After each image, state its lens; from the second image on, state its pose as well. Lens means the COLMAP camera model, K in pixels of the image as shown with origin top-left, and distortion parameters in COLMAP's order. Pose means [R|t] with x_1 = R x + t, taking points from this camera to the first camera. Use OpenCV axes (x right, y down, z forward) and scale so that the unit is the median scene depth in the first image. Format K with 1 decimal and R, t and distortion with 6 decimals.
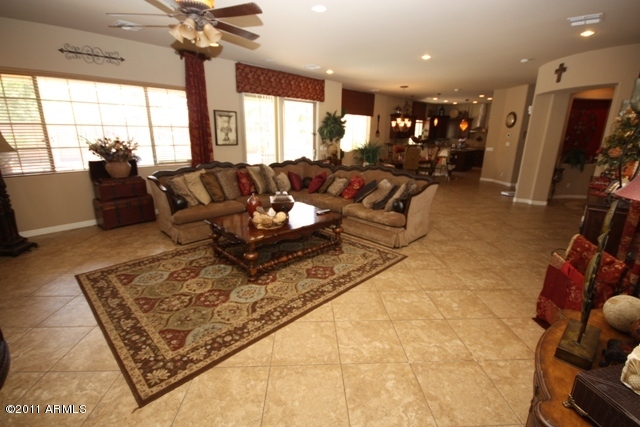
lens RADIAL K [[298.5, 0, 318.2], [0, 298.5, 214.1], [0, 0, 1]] dist [0.001983, -0.006900]
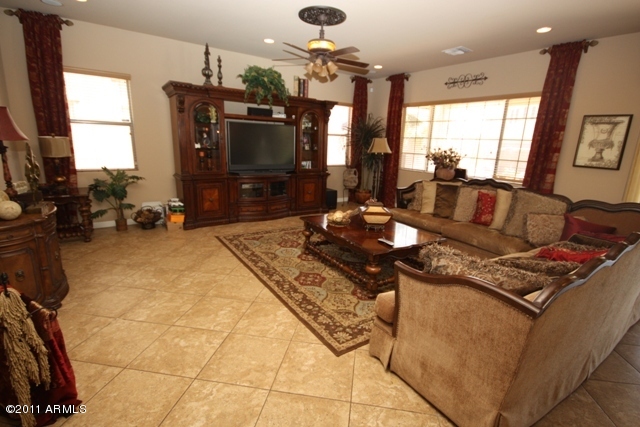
lens RADIAL K [[298.5, 0, 319.4], [0, 298.5, 211.5], [0, 0, 1]] dist [0.001983, -0.006900]
pose [[-0.187918, 0.204059, -0.960753, 0.896455], [-0.300952, 0.919166, 0.254091, -0.258727], [0.934941, 0.336889, -0.111316, 1.101683]]
